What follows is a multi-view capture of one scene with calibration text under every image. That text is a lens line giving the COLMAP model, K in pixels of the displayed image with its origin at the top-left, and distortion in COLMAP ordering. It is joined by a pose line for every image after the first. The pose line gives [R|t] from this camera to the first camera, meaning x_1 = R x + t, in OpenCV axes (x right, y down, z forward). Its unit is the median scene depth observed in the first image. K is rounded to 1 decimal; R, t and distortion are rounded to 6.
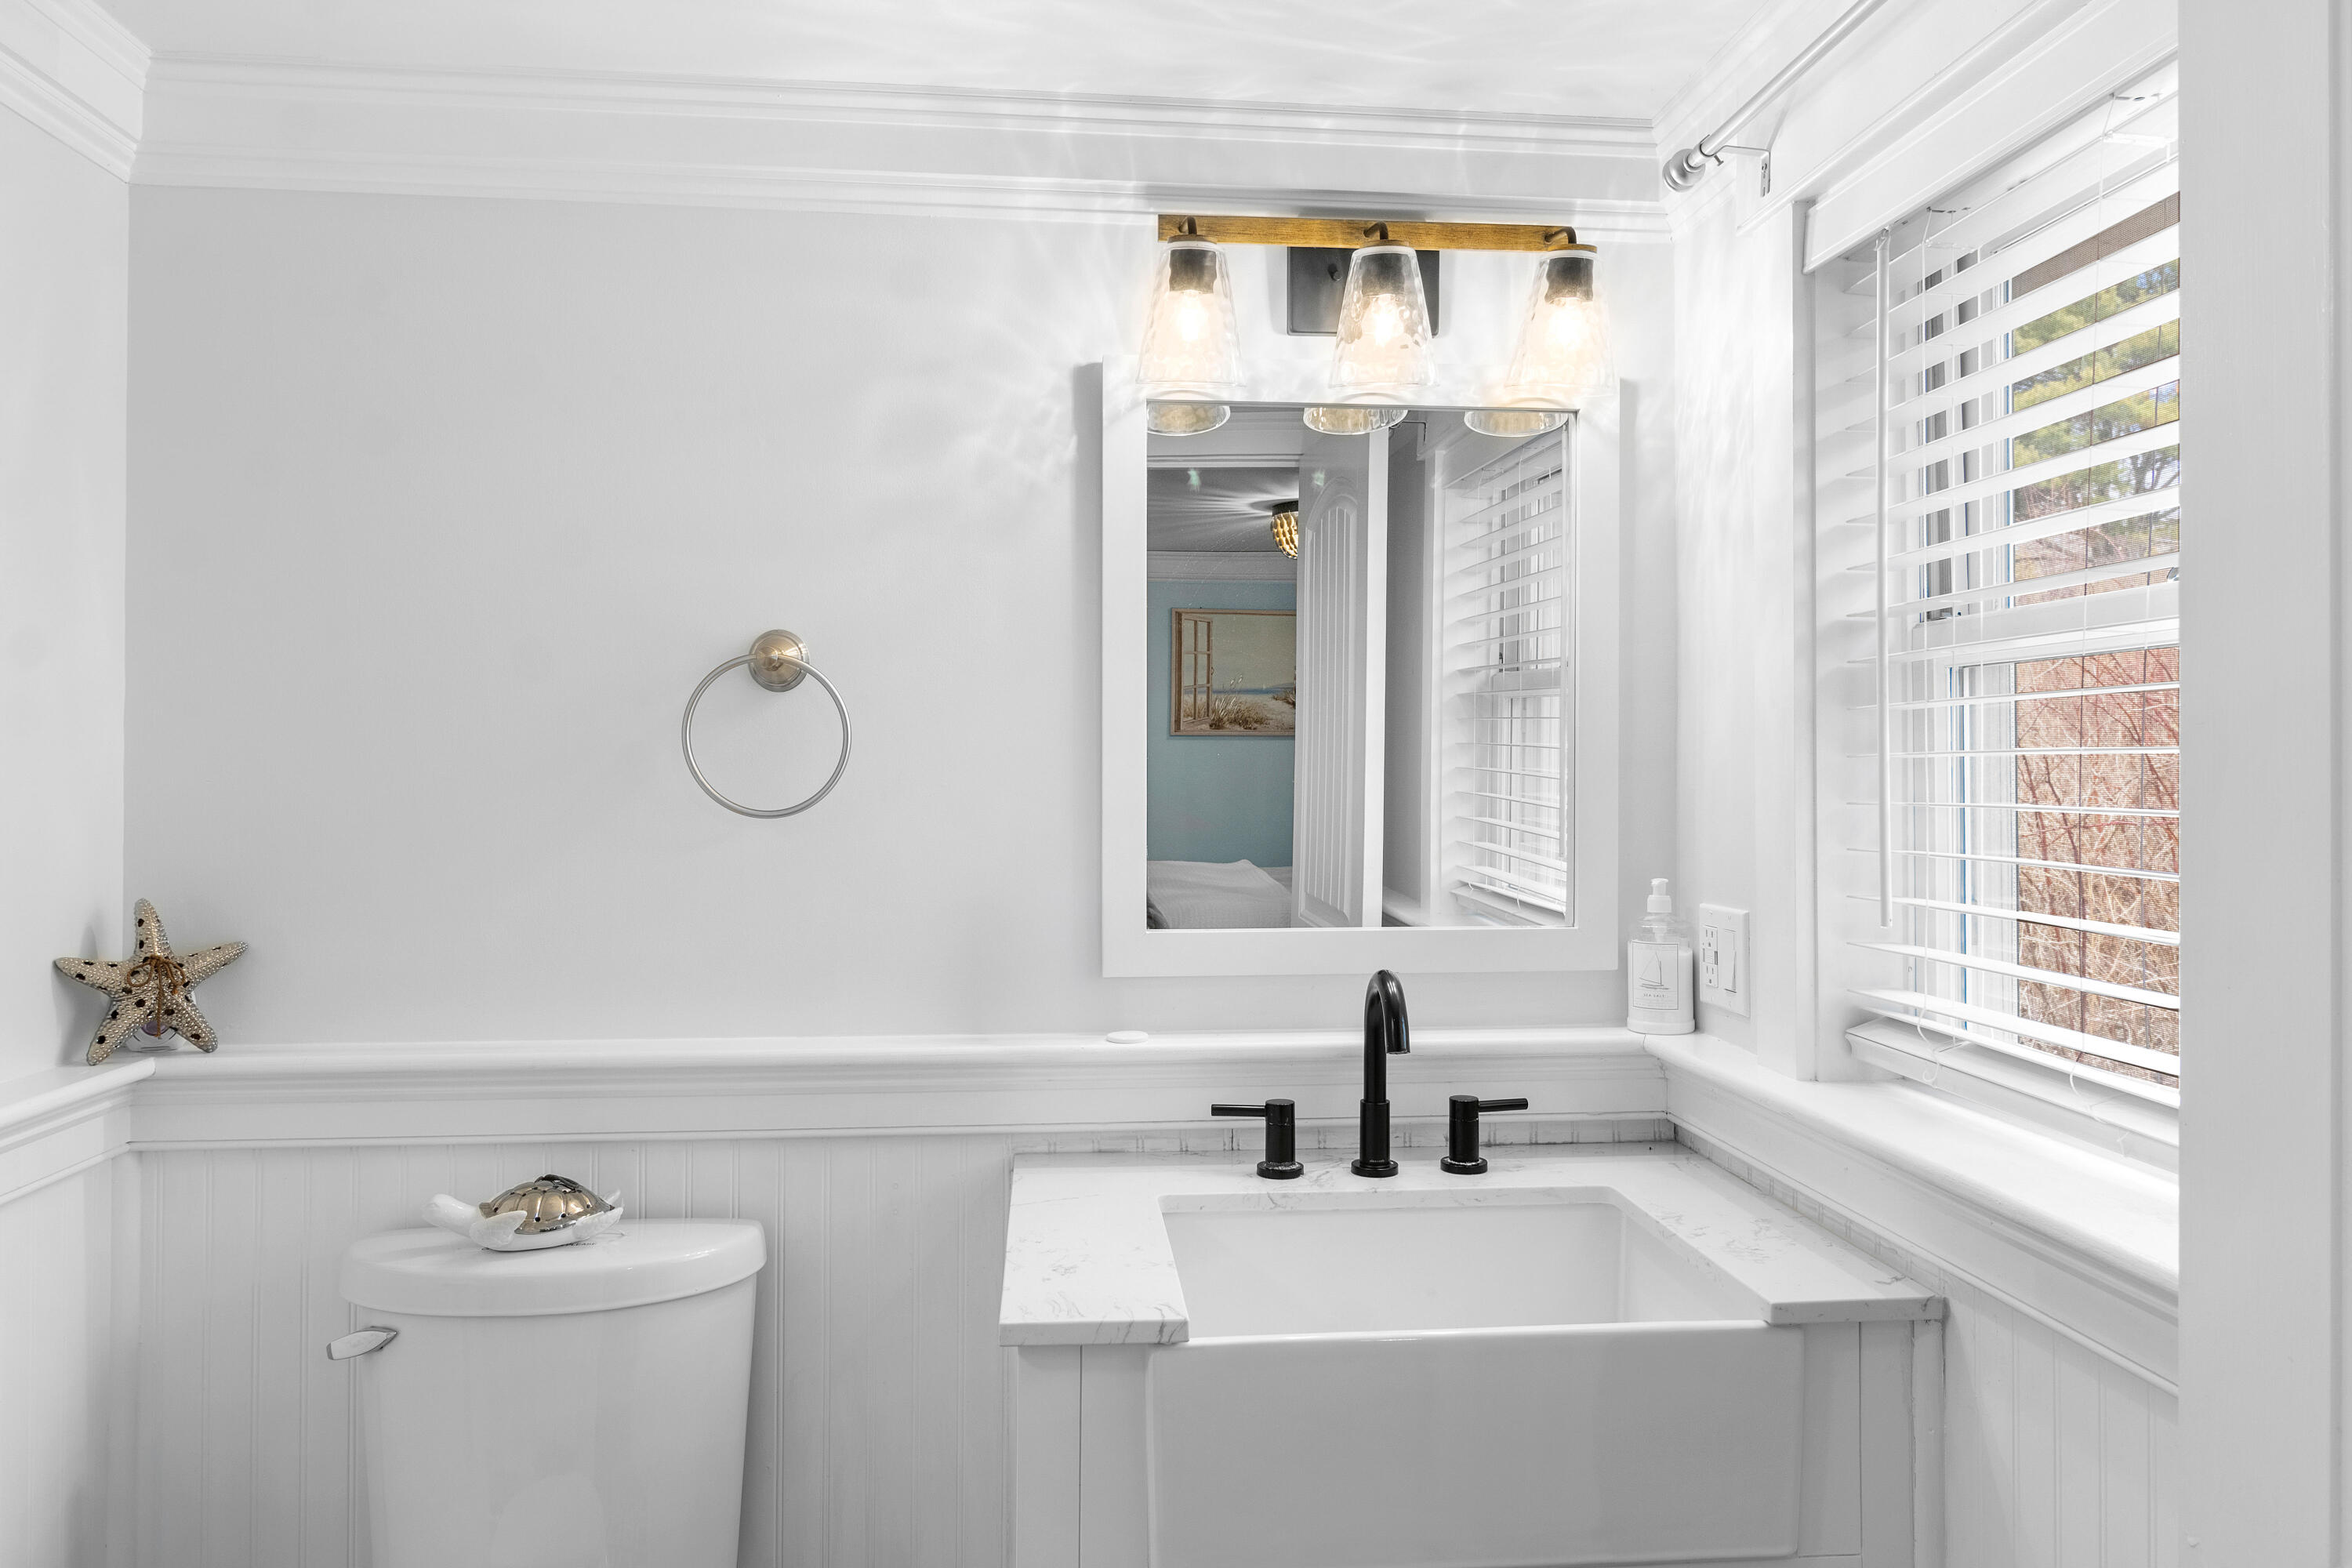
lens RADIAL K [[1604.6, 0, 1187.1], [0, 1604.6, 751.4], [0, 0, 1]] dist [0.039377, 0.000355]
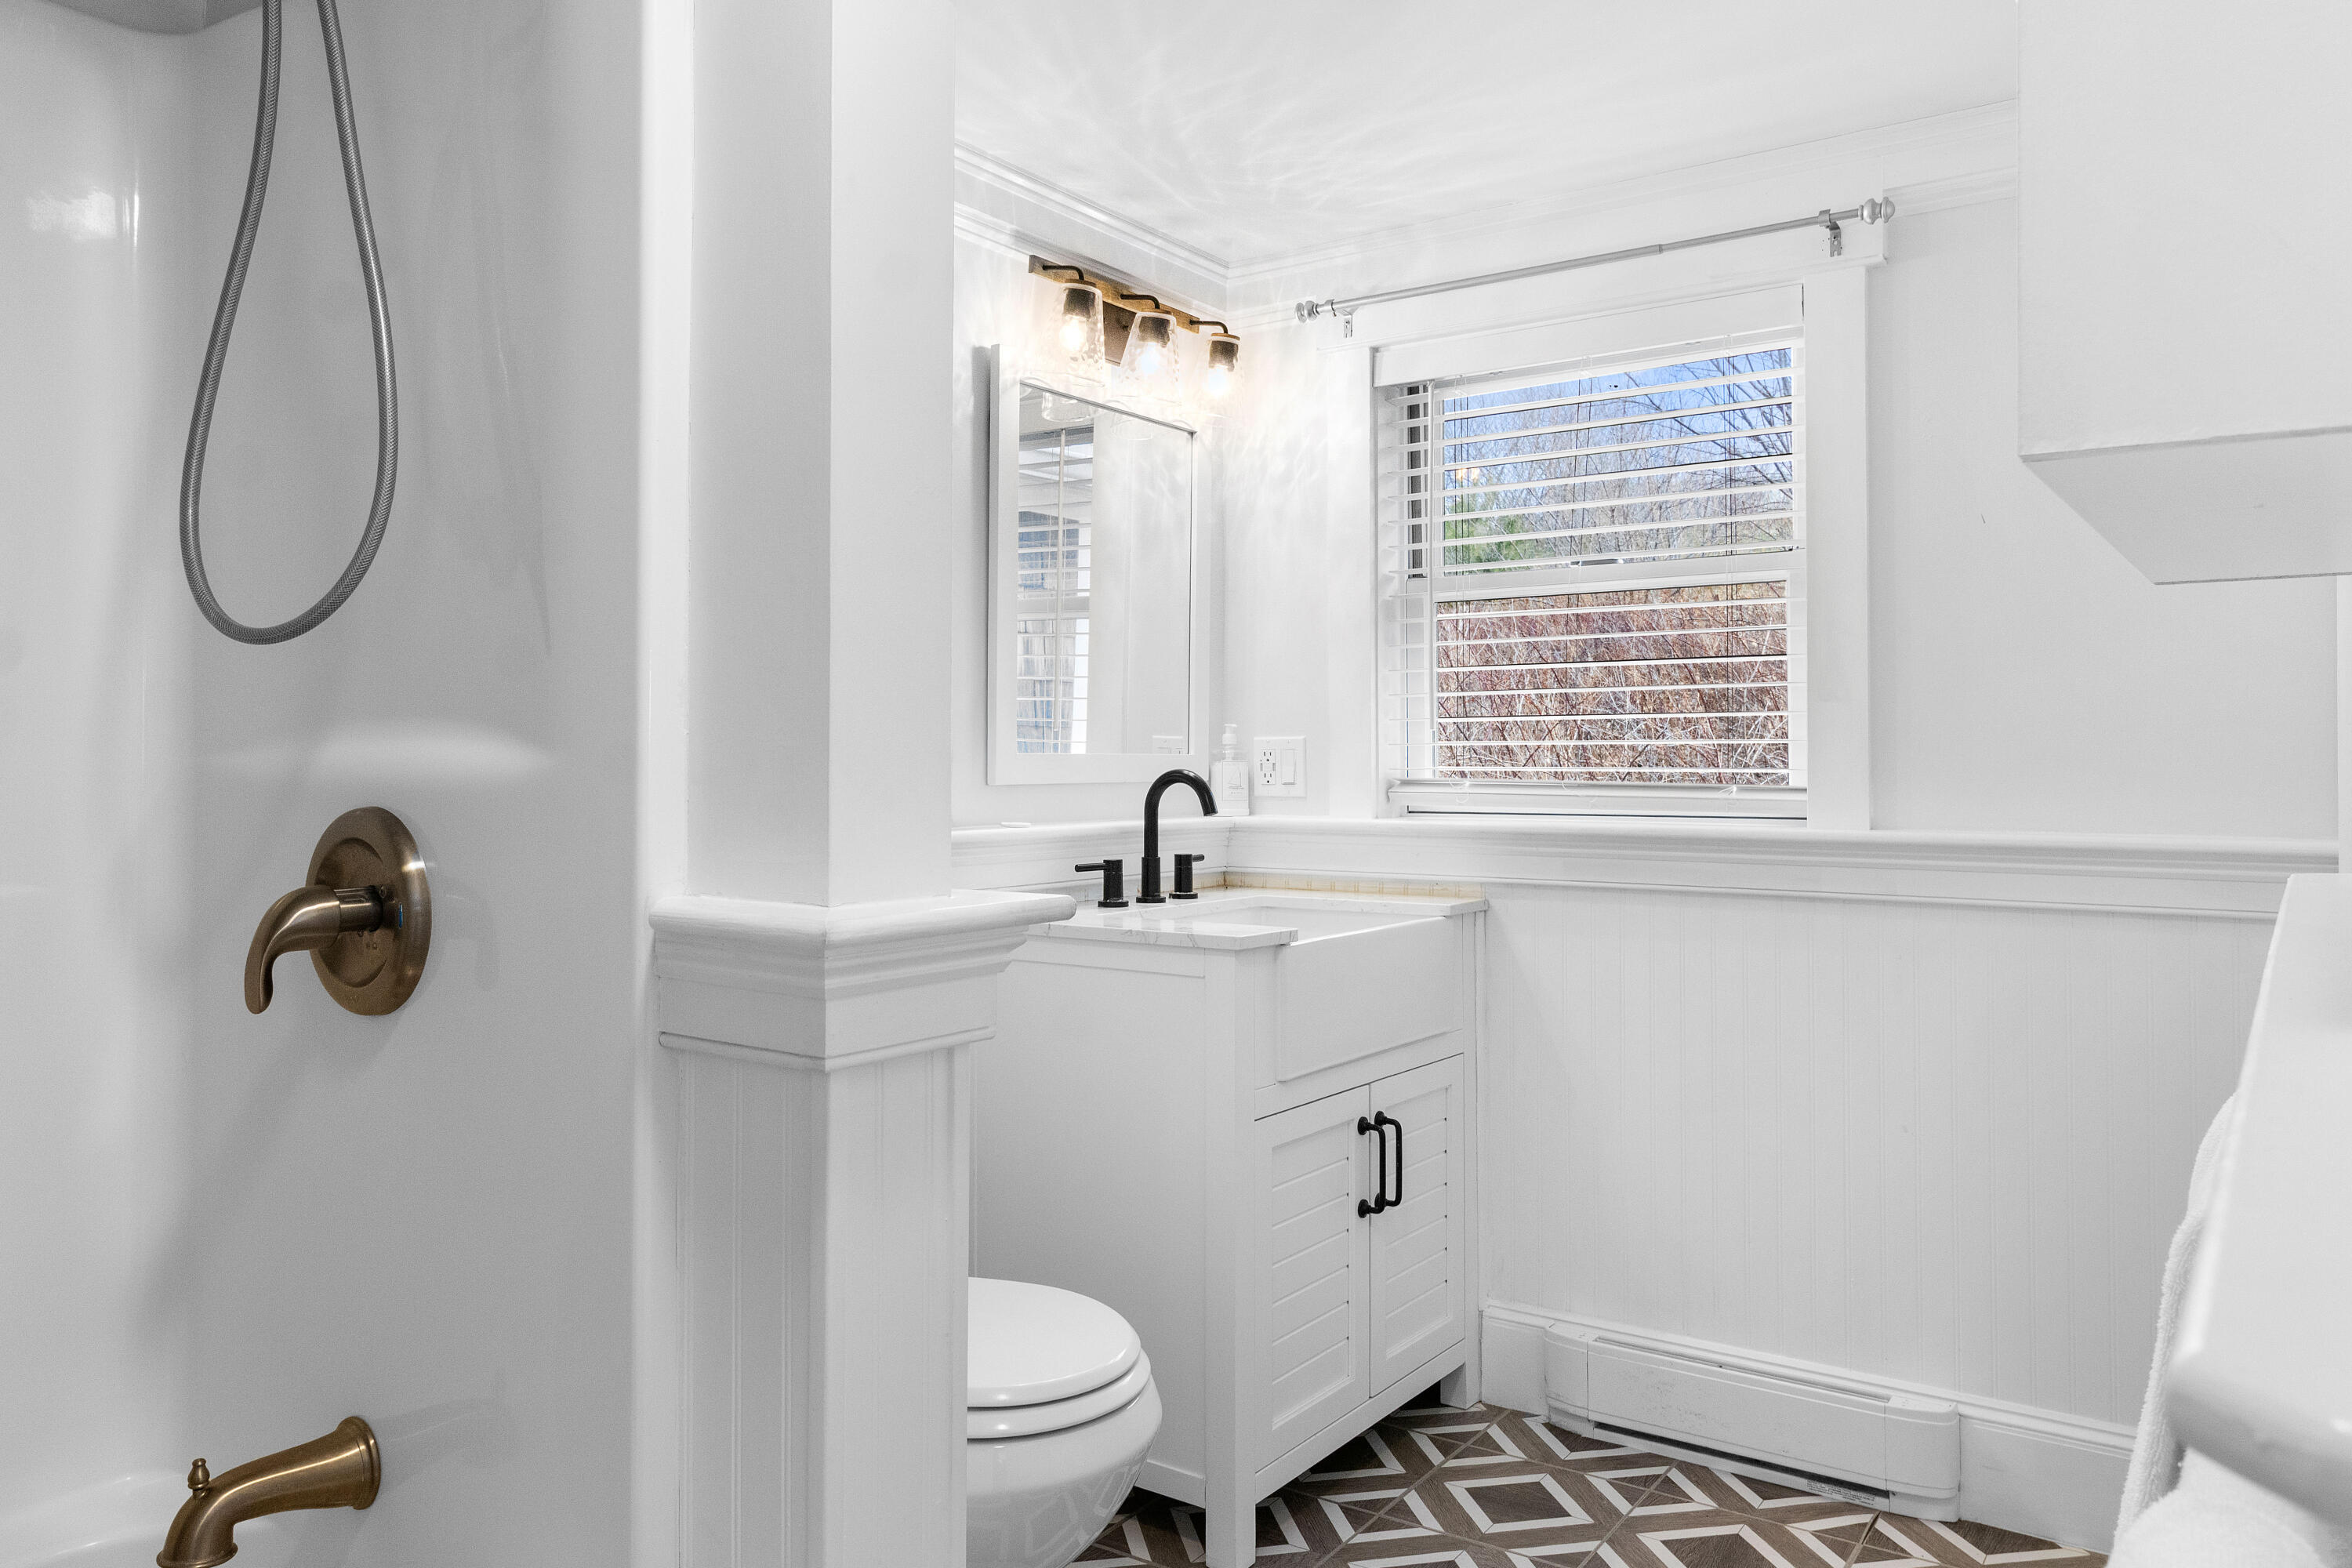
lens RADIAL K [[1604.6, 0, 1187.1], [0, 1604.6, 751.4], [0, 0, 1]] dist [0.039377, 0.000355]
pose [[0.666387, 0.002369, 0.745603, -1.011595], [-0.008181, 0.999958, 0.004135, 0.105846], [-0.745561, -0.008855, 0.666378, -0.069051]]
